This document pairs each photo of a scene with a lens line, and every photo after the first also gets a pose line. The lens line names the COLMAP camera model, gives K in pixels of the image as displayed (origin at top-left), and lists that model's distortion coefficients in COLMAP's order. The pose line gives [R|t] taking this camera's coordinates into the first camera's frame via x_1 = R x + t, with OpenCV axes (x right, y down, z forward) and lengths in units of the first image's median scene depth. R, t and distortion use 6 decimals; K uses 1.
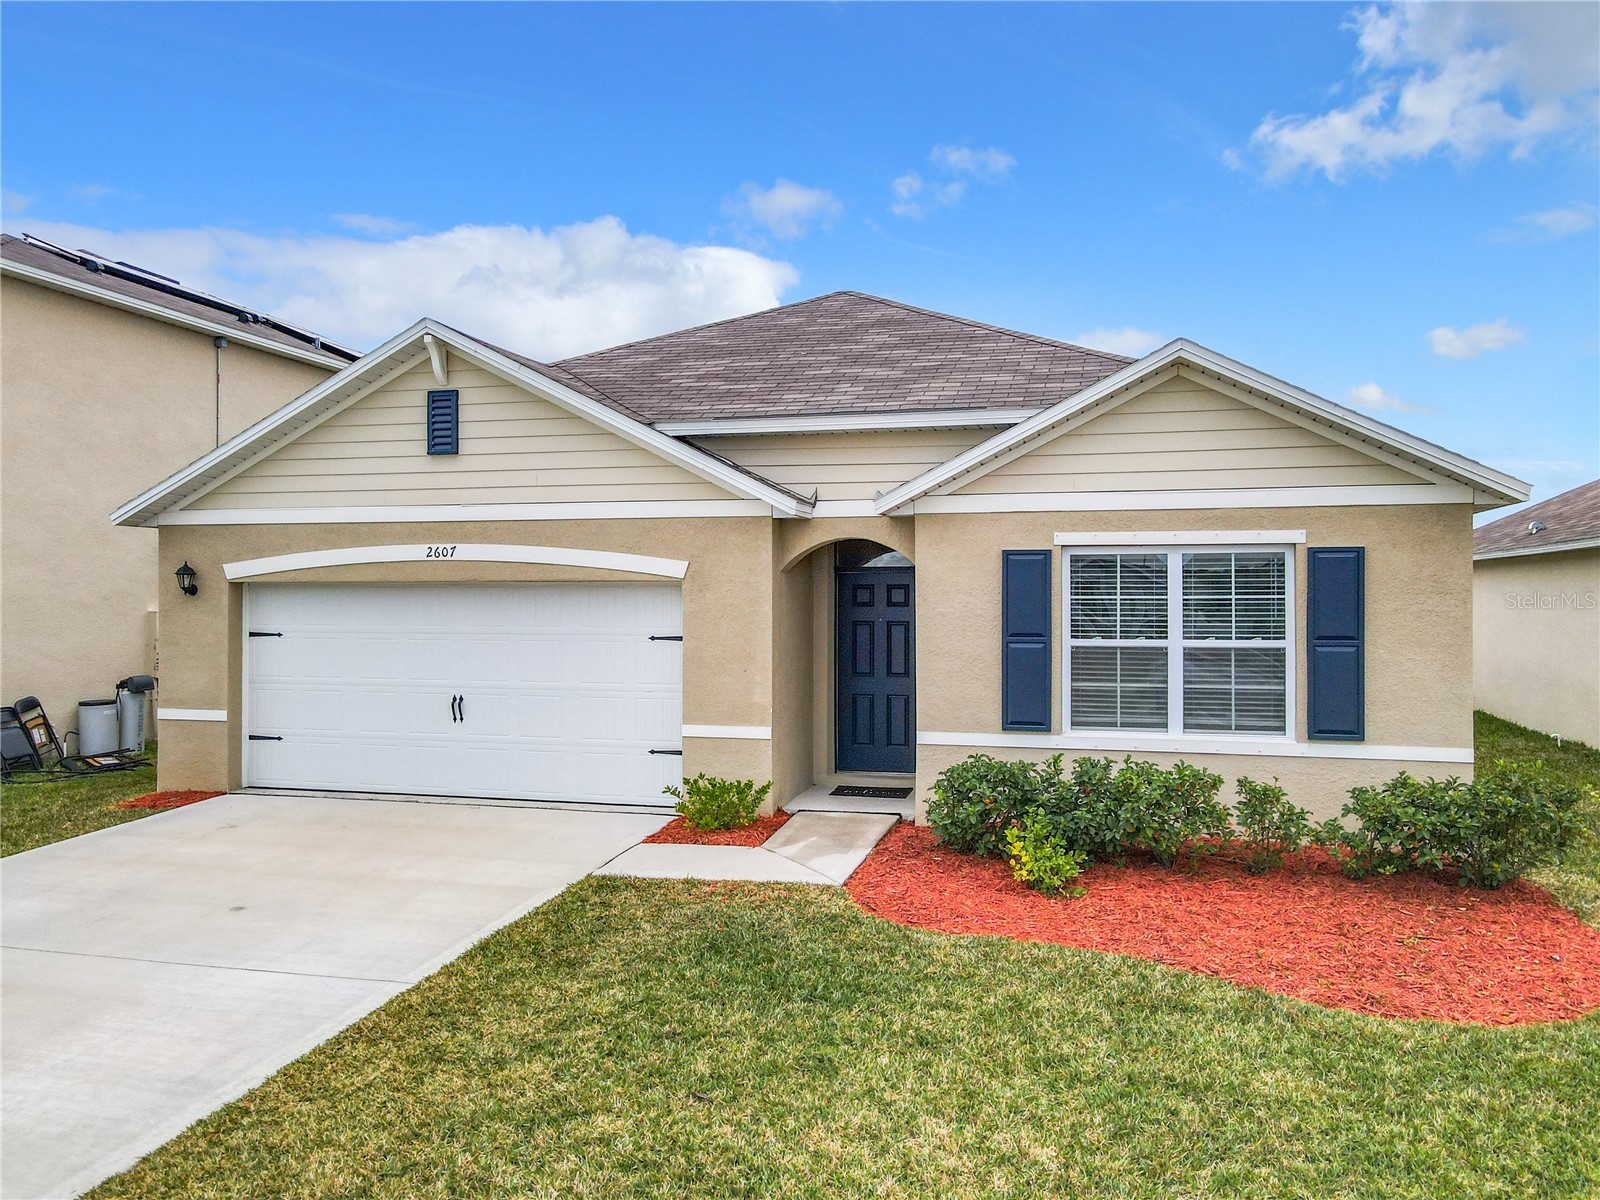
lens RADIAL K [[1171.9, 0, 800.0], [0, 1171.9, 600.0], [0, 0, 1]] dist [0.014490, 0.004016]
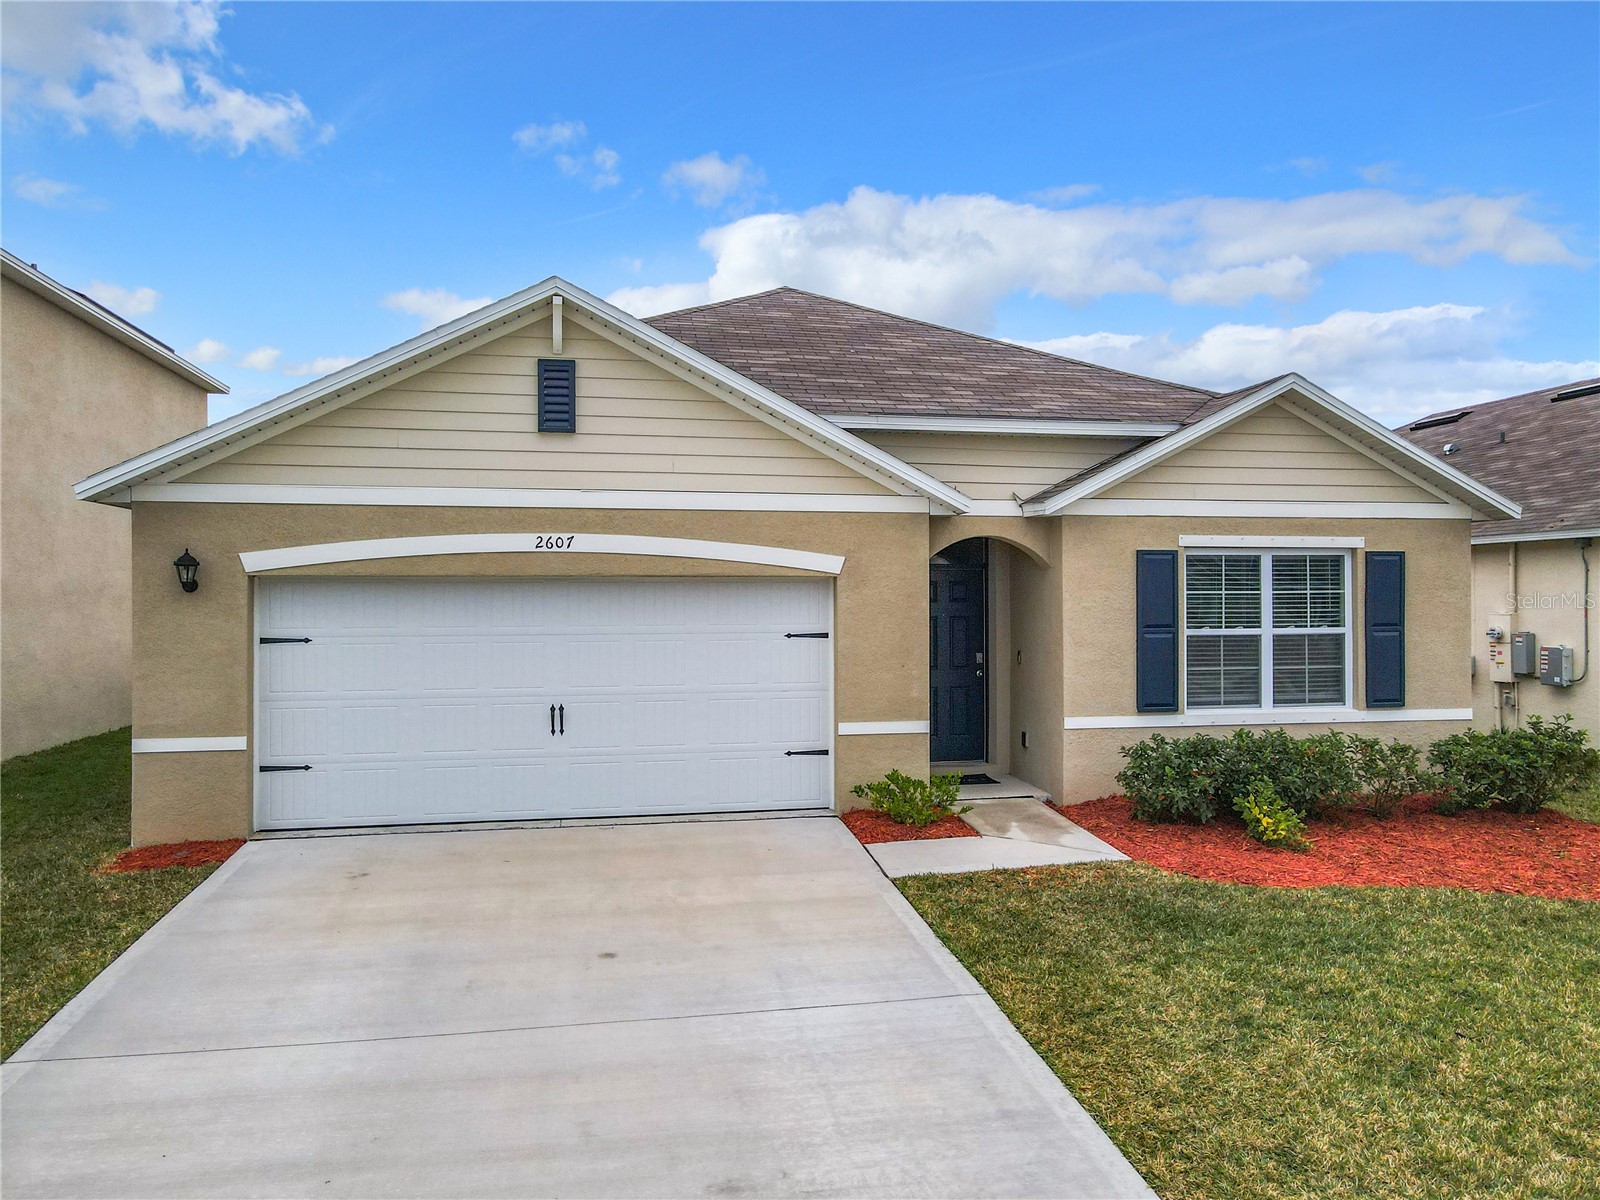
lens RADIAL K [[1175.9, 0, 823.9], [0, 1175.9, 599.4], [0, 0, 1]] dist [0.006076, 0.030985]
pose [[0.898540, -0.003669, 0.438876, -0.580358], [0.003696, 0.999993, 0.000792, 0.002216], [-0.438876, 0.000910, 0.898547, 0.130436]]
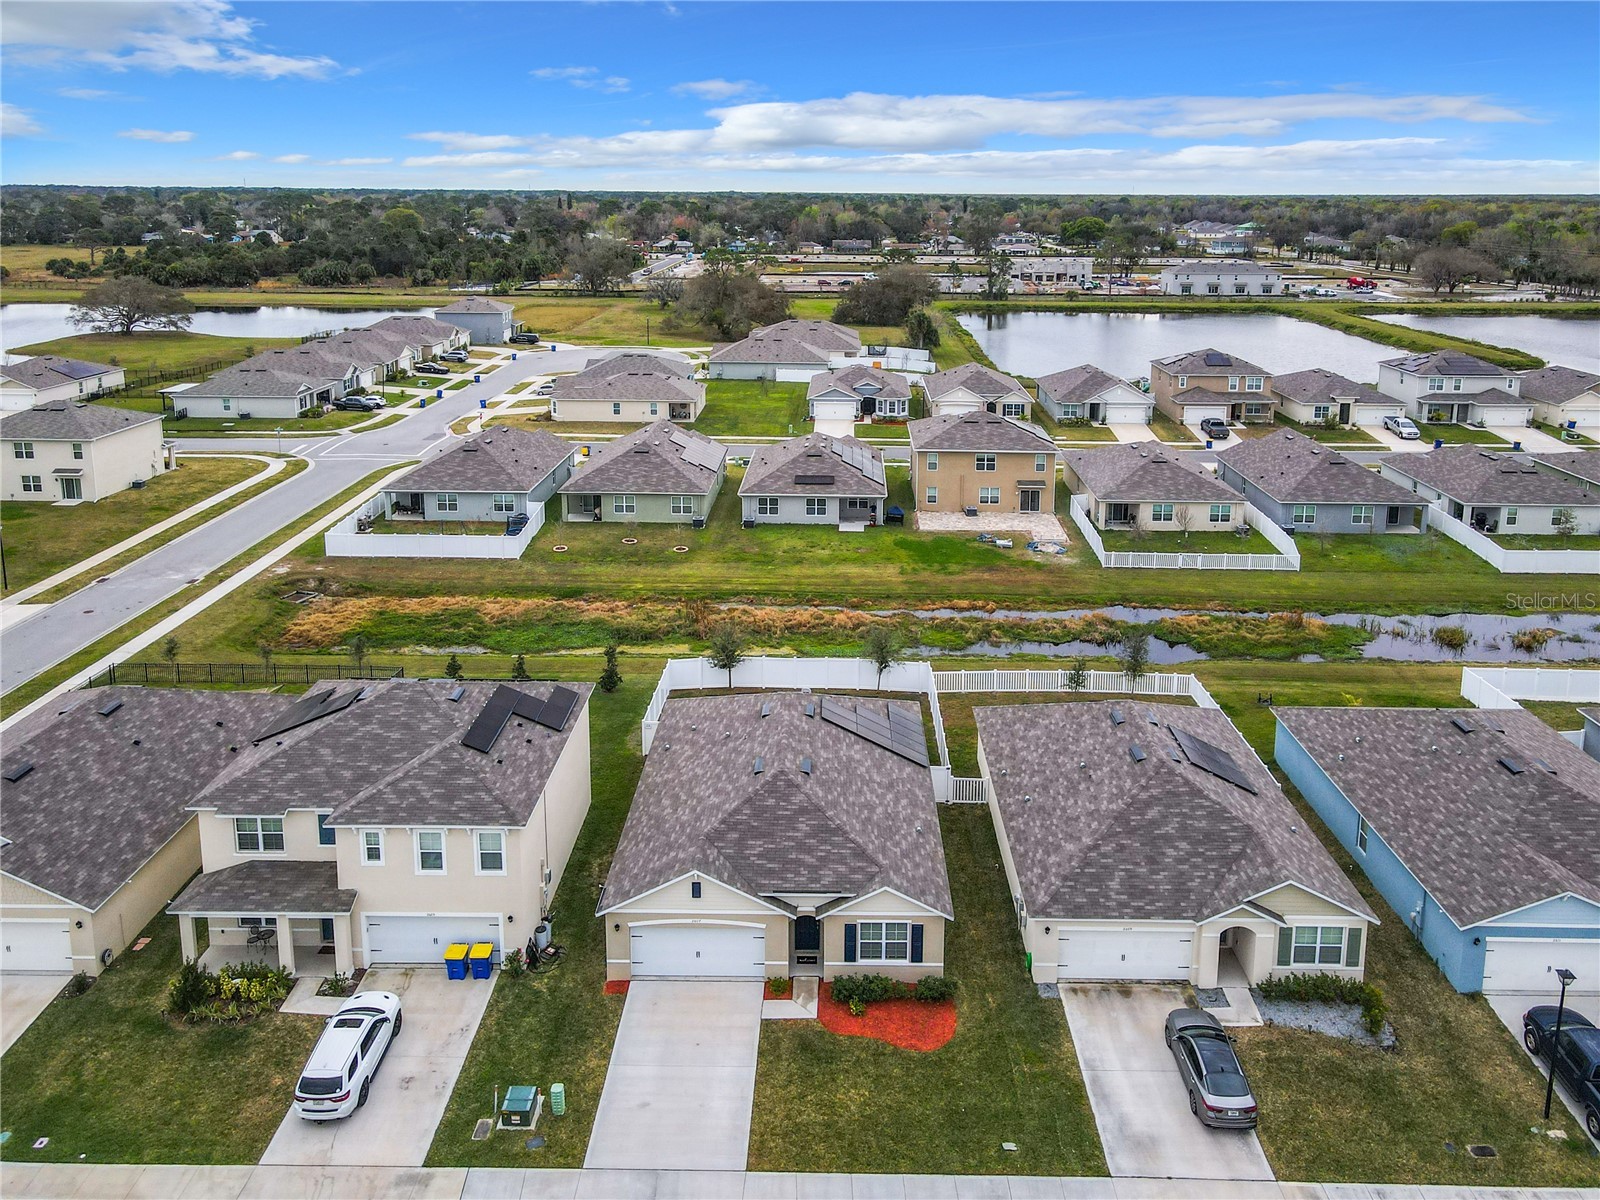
lens RADIAL K [[1222.7, 0, 822.1], [0, 1222.7, 434.6], [0, 0, 1]] dist [0.007597, -0.001219]
pose [[0.969530, -0.041547, 0.241423, -0.899472], [-0.004587, 0.982261, 0.187461, -2.598395], [-0.244929, -0.182857, 0.952141, -2.860777]]
